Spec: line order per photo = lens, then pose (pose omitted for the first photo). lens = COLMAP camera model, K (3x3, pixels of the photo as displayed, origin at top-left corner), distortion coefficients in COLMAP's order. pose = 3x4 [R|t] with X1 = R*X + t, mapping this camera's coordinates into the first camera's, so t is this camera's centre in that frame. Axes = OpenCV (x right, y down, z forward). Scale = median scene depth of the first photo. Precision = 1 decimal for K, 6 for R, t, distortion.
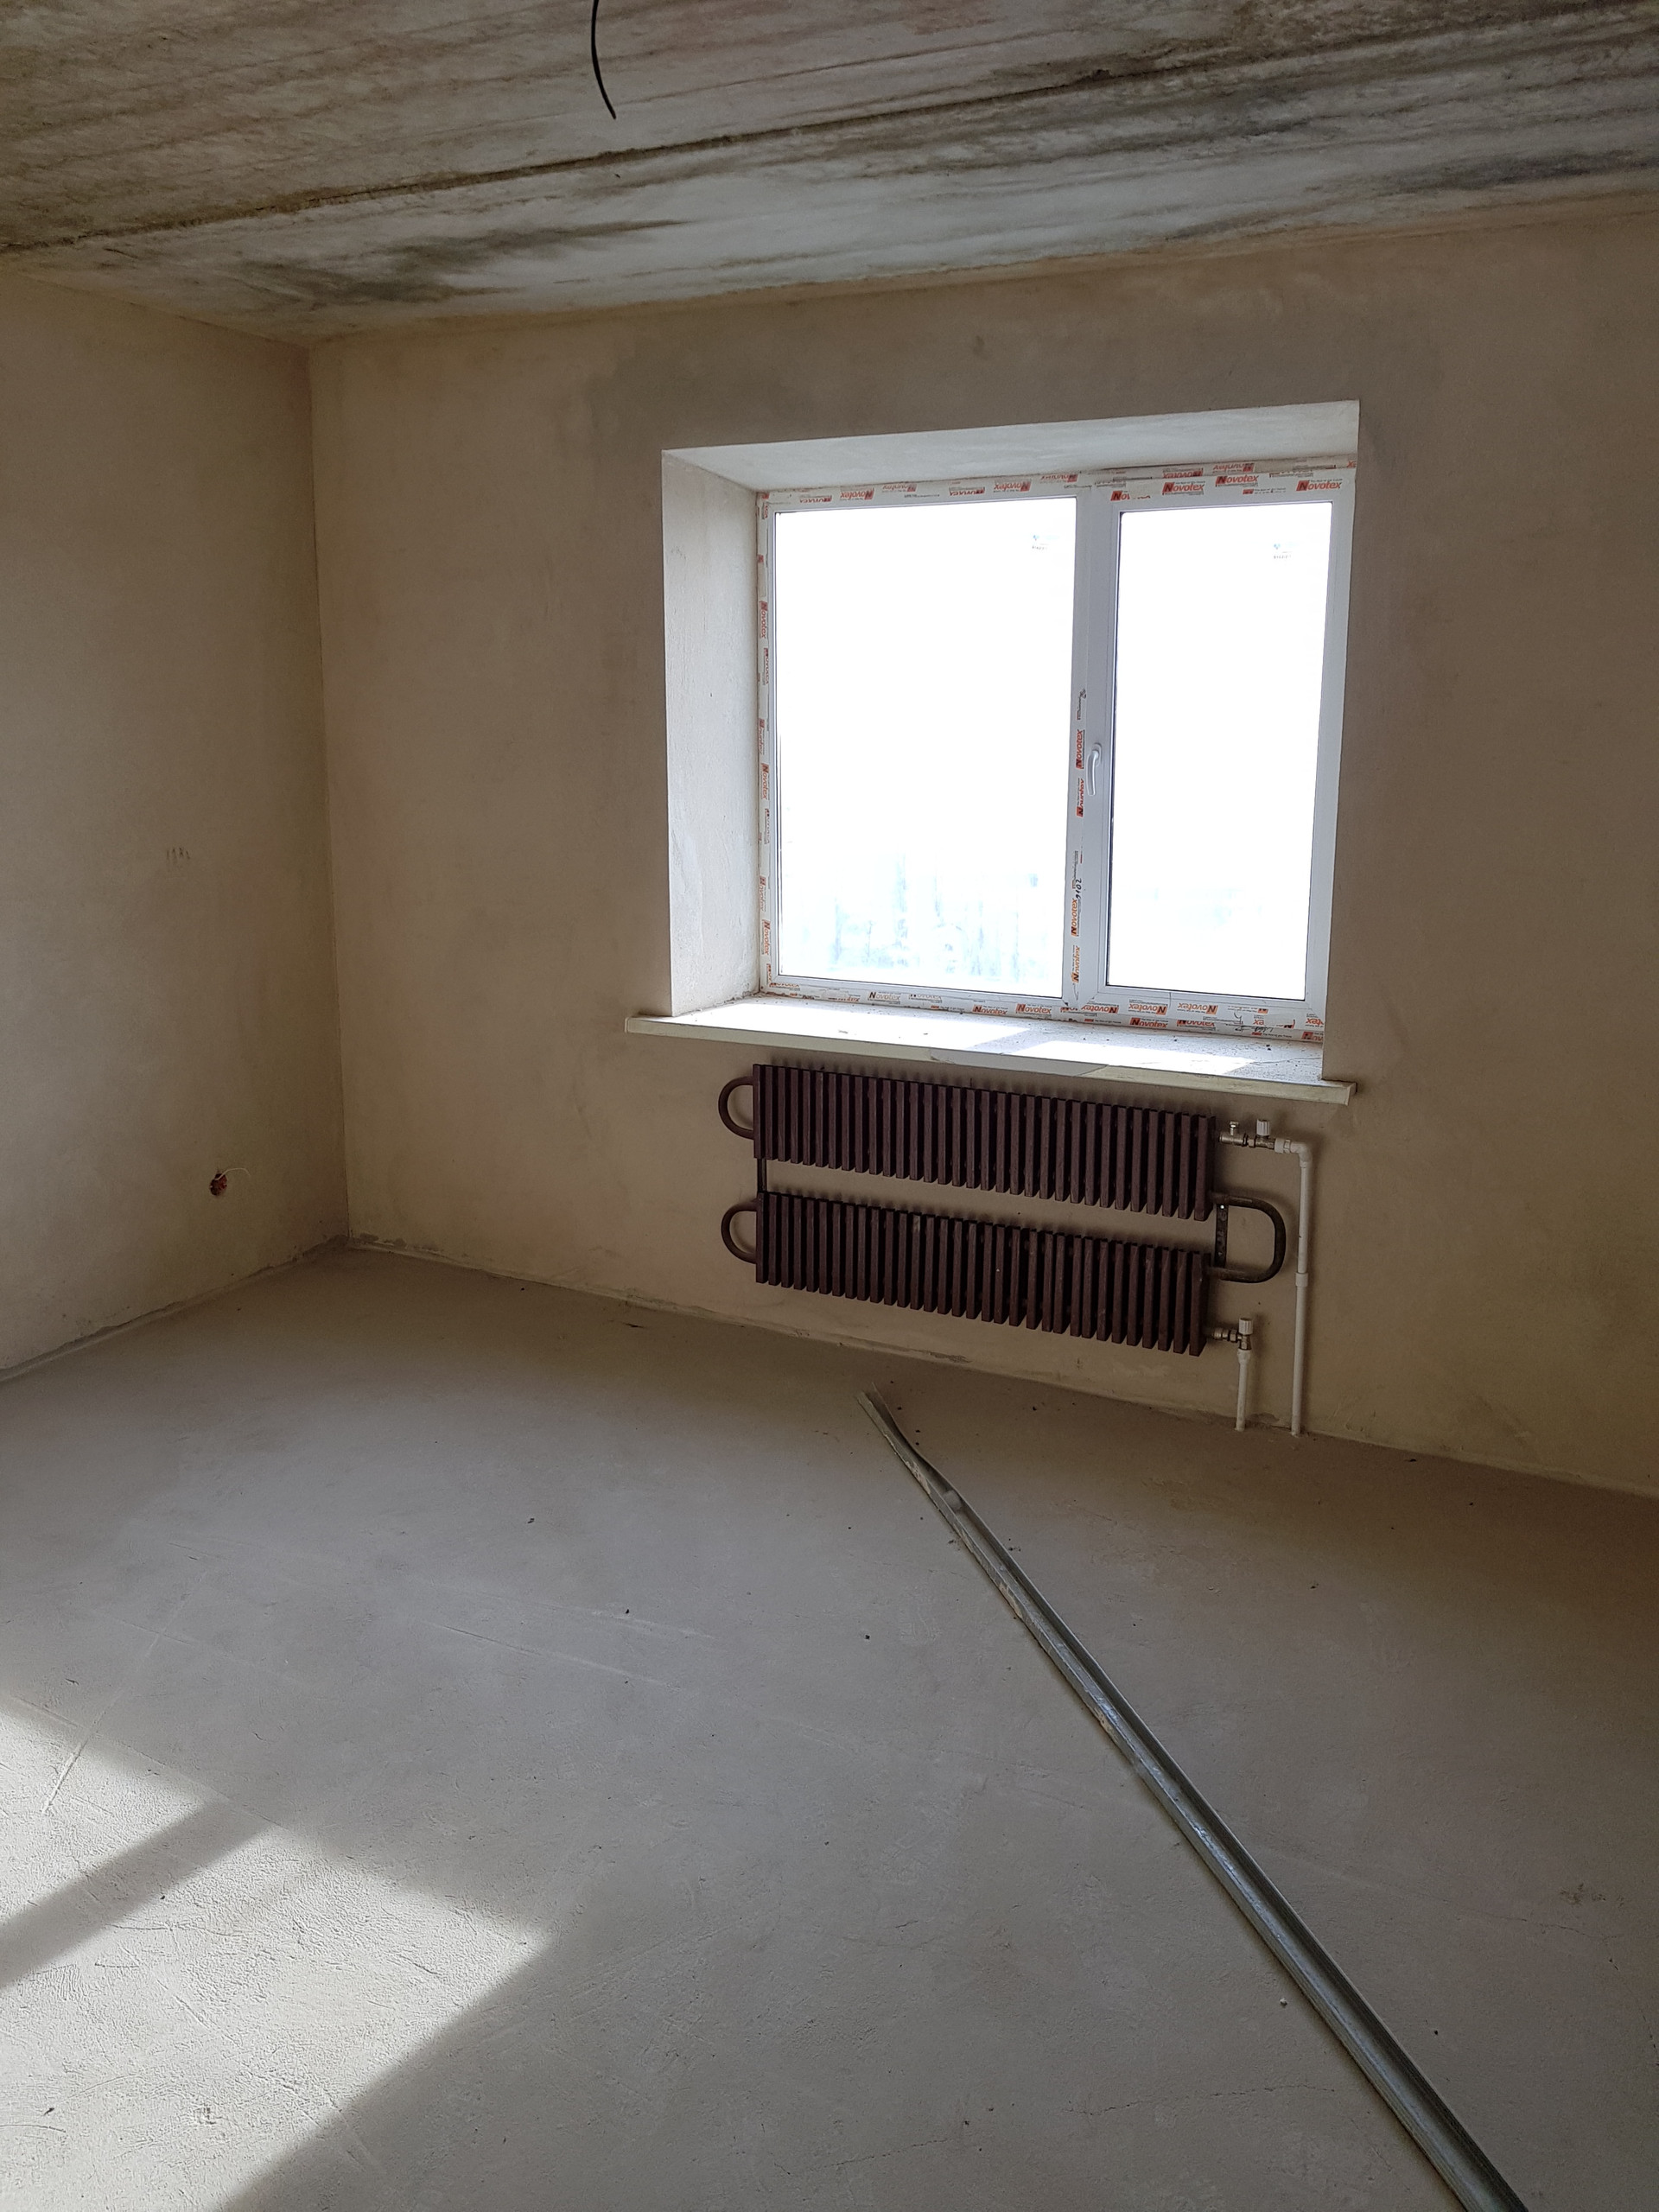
lens RADIAL K [[1686.3, 0, 886.1], [0, 1686.3, 1088.0], [0, 0, 1]] dist [0.004624, -0.000730]
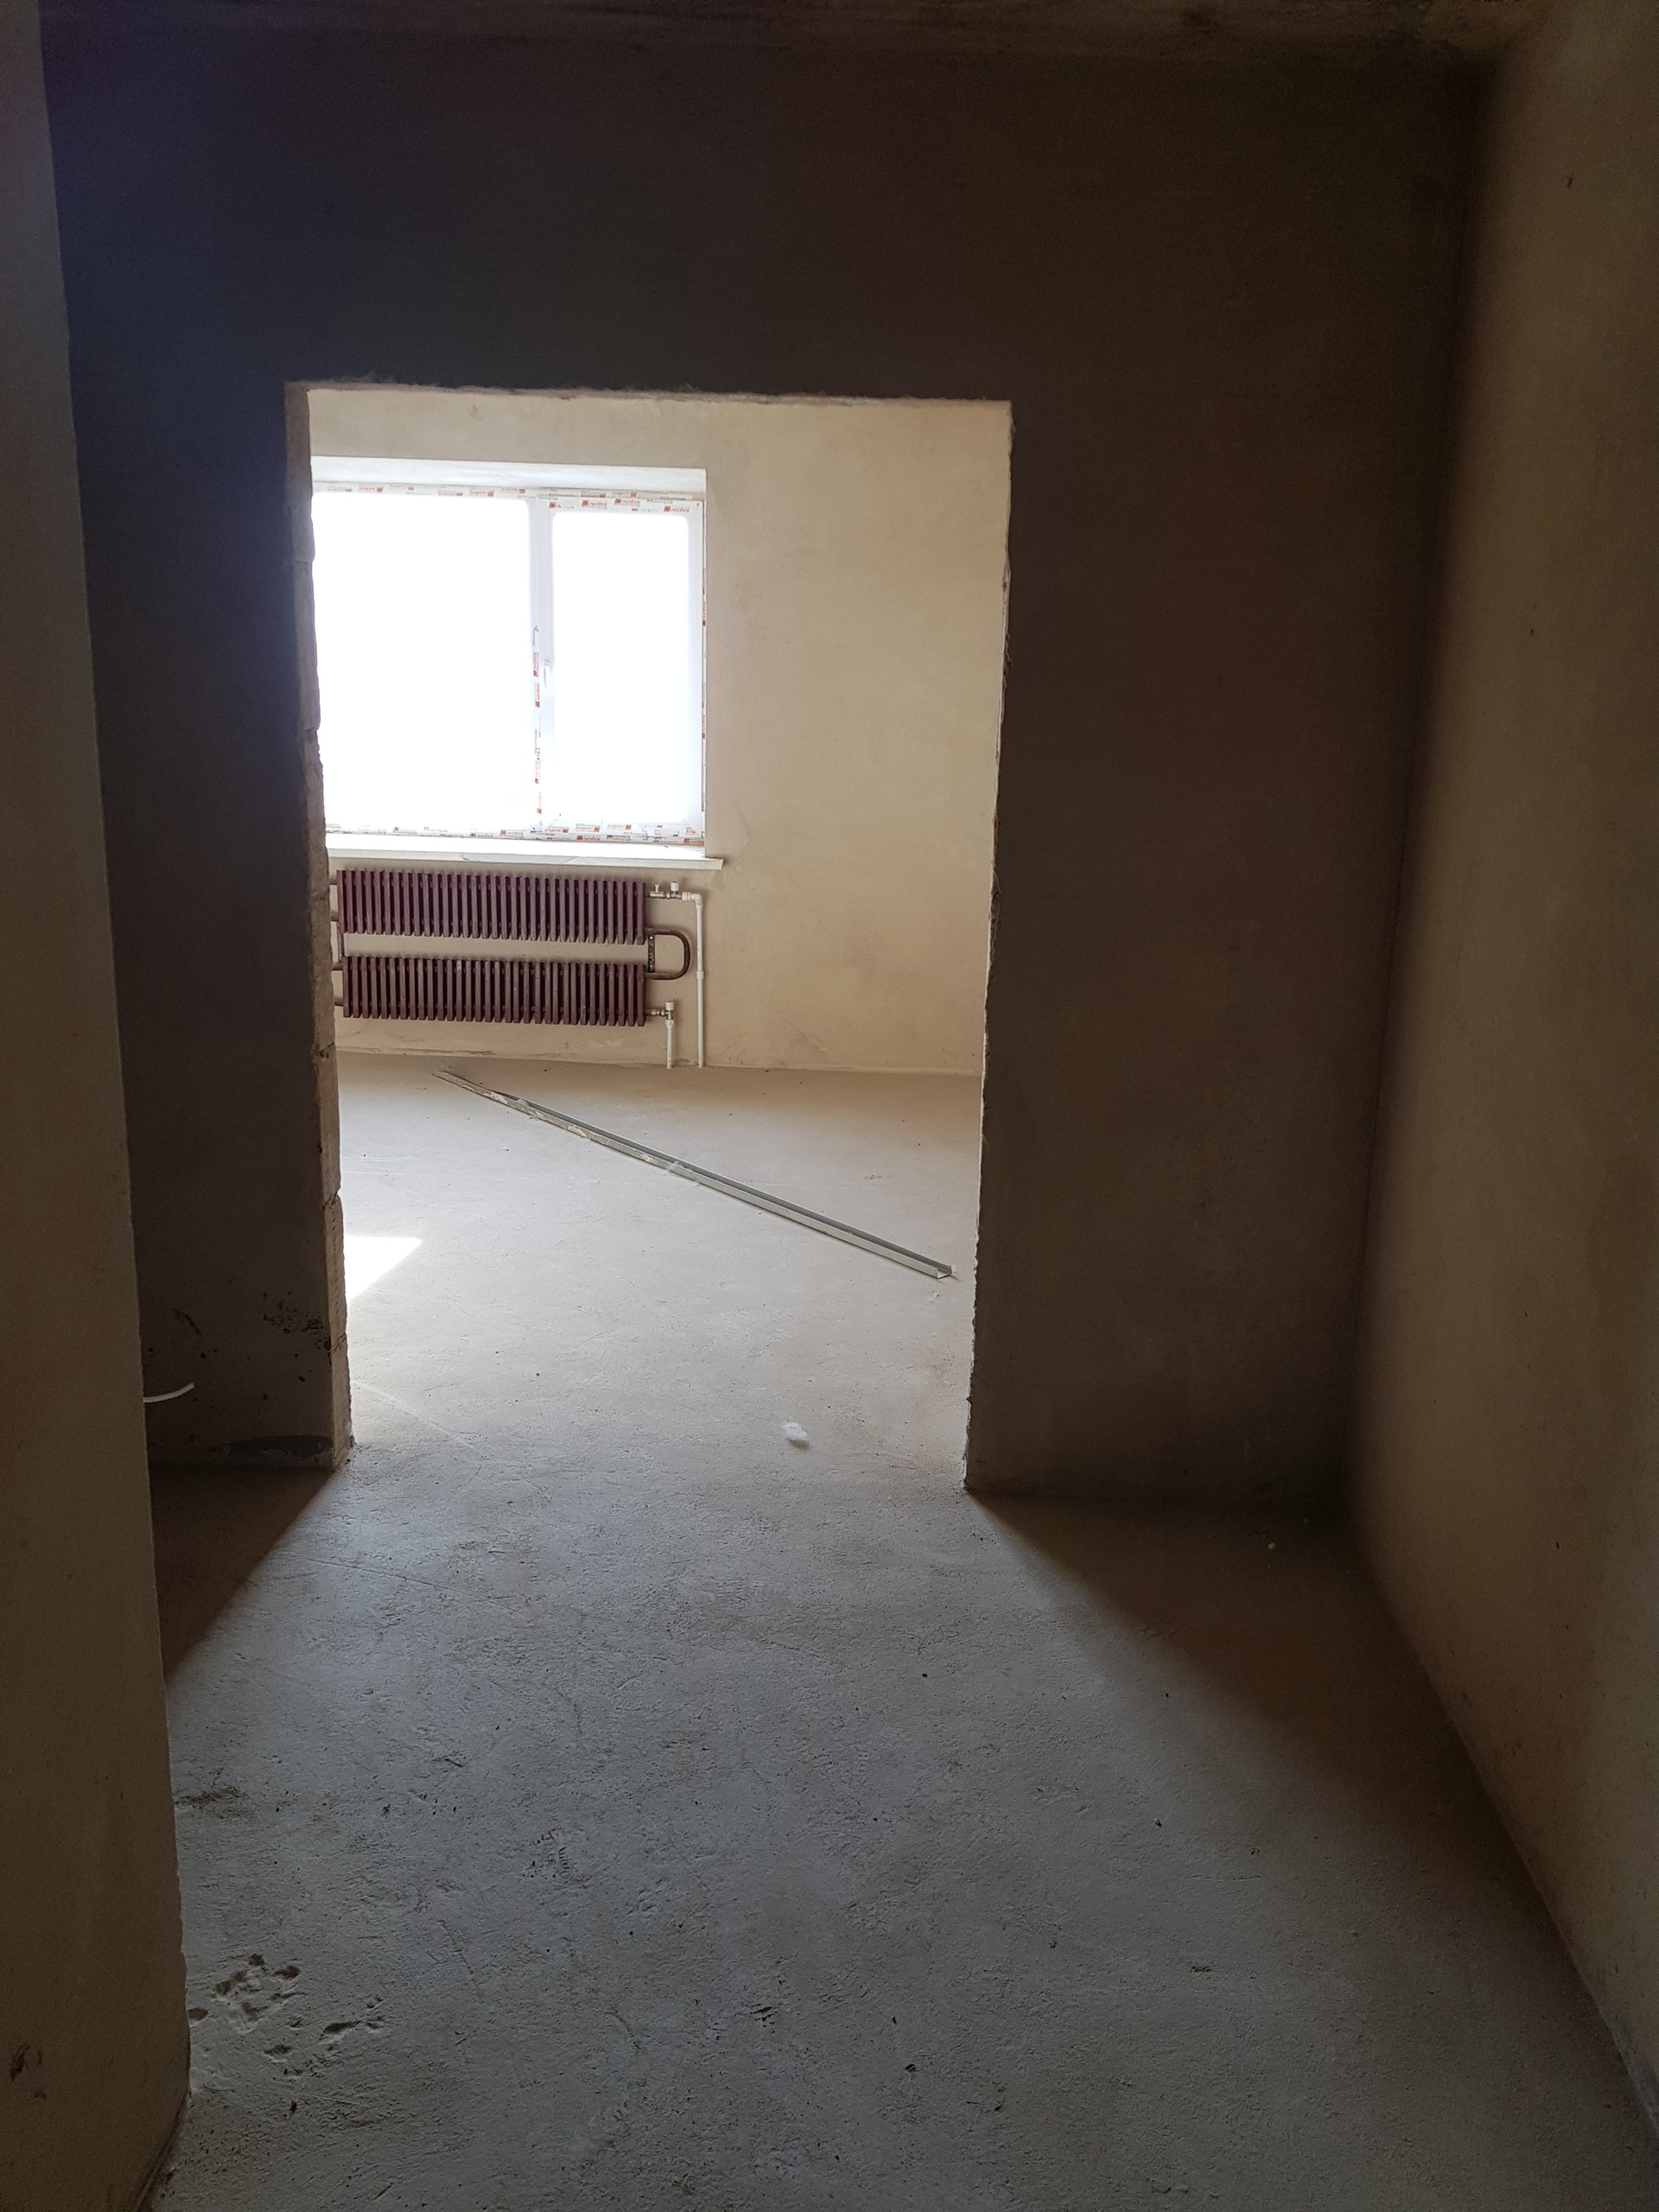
lens RADIAL K [[1686.3, 0, 838.3], [0, 1686.3, 1109.0], [0, 0, 1]] dist [0.004624, -0.000730]
pose [[0.914469, -0.080353, 0.396597, -0.306088], [0.060334, 0.996206, 0.062721, 0.142155], [-0.400132, -0.033428, 0.915848, -0.618524]]
